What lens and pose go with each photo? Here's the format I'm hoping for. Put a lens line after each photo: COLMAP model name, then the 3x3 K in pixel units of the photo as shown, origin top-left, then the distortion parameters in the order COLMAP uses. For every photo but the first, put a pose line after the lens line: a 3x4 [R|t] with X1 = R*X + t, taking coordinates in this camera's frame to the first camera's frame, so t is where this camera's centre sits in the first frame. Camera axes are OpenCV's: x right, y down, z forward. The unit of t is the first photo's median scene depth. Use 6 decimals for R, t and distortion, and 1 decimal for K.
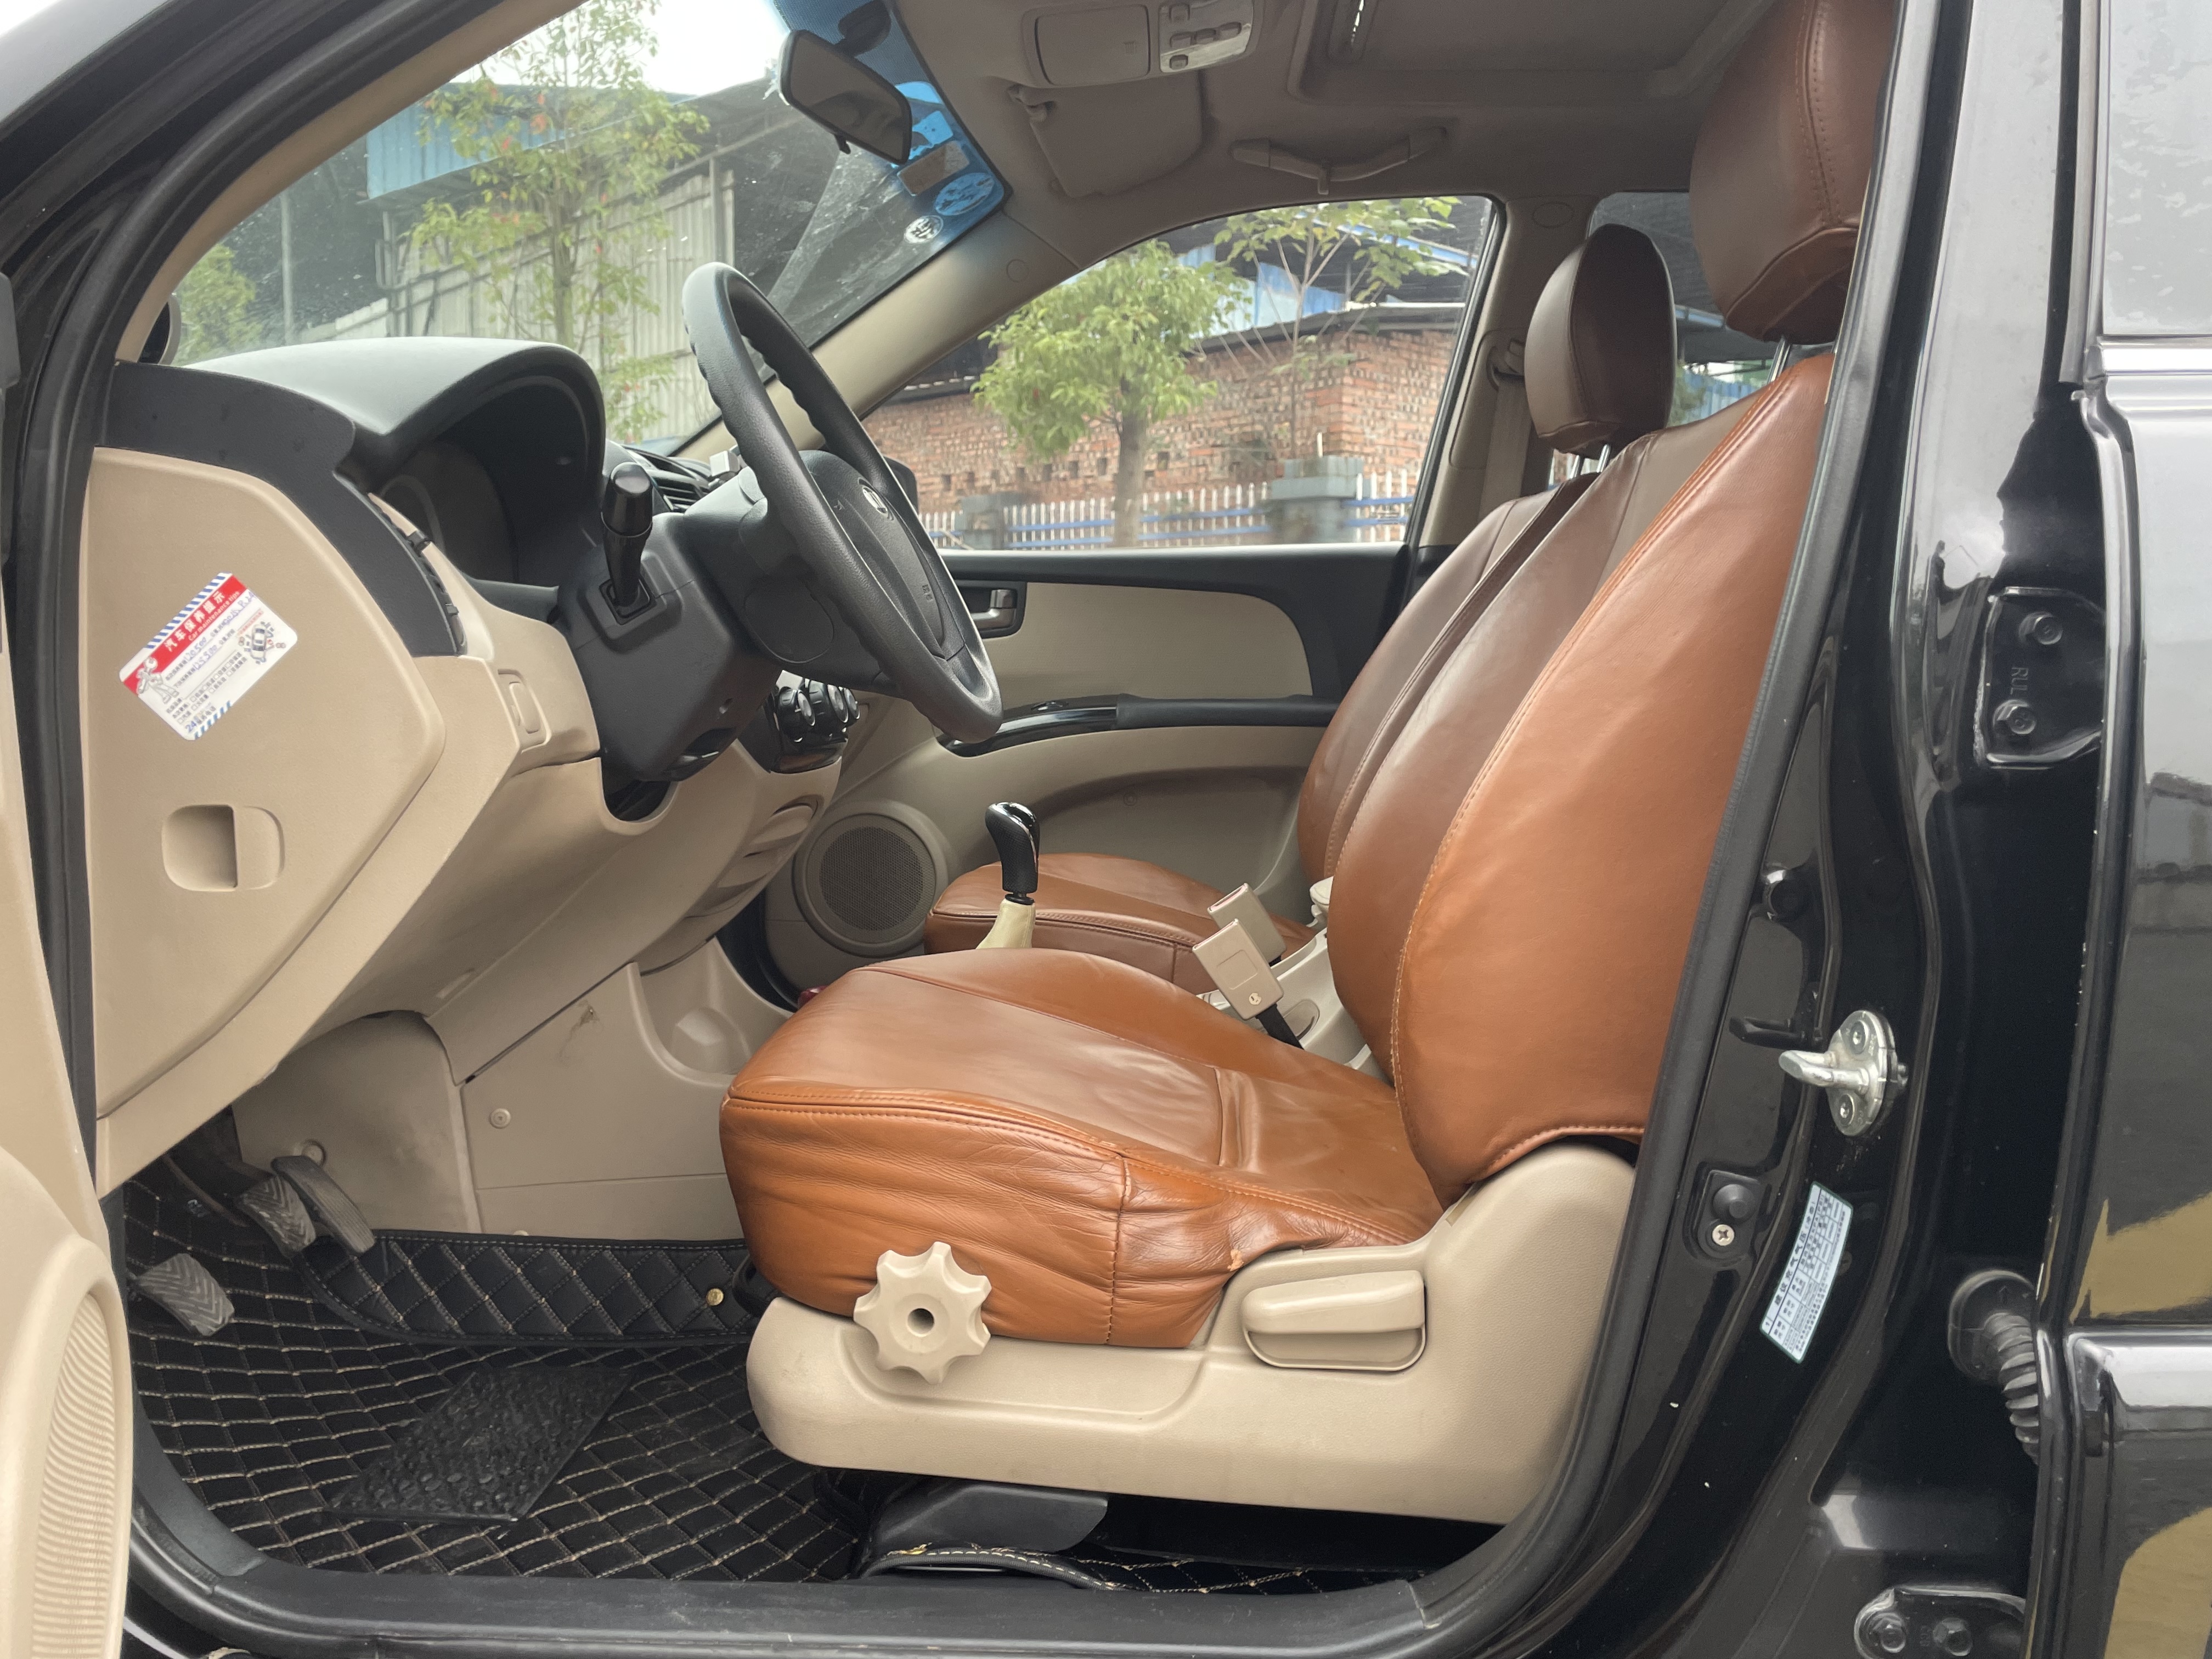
lens RADIAL K [[1675.6, 0, 1080.5], [0, 1675.6, 794.3], [0, 0, 1]] dist [0.072172, -0.097303]
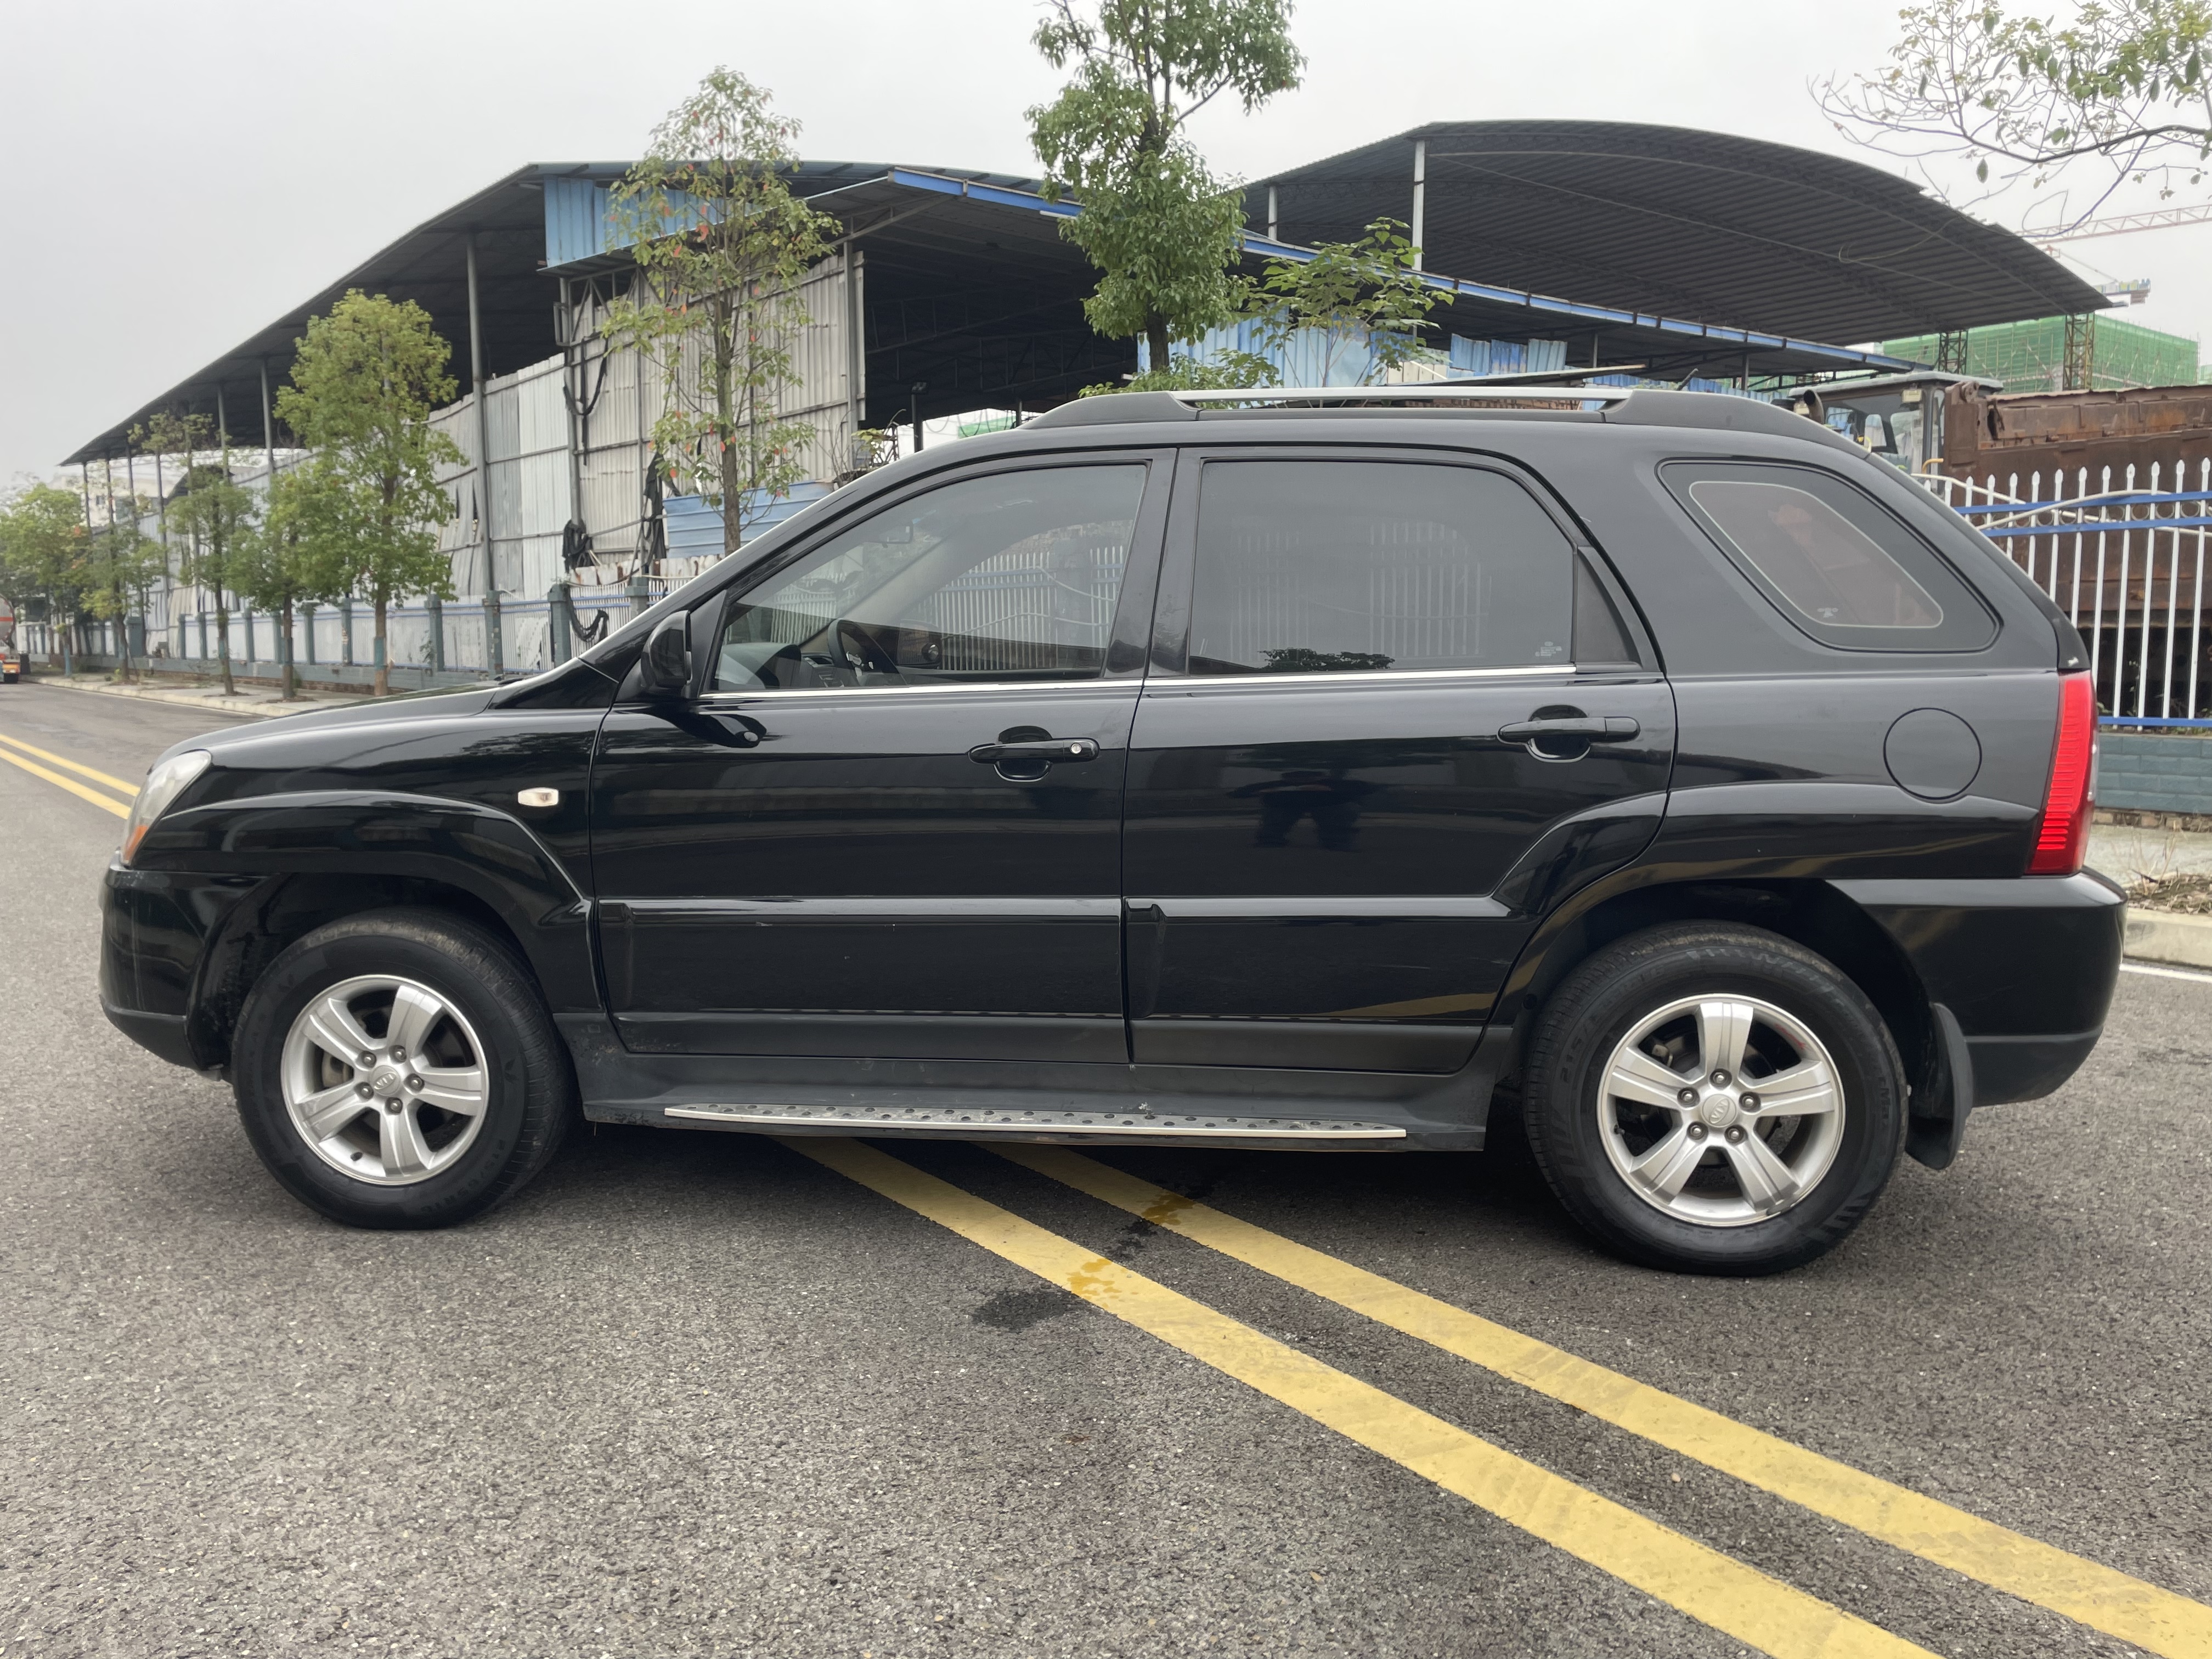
lens RADIAL K [[1675.6, 0, 1096.8], [0, 1675.6, 833.1], [0, 0, 1]] dist [0.072172, -0.097303]
pose [[0.997449, -0.000491, -0.071382, 0.051078], [0.002070, 0.999755, 0.022057, 0.004942], [0.071353, -0.022148, 0.997205, -0.211544]]
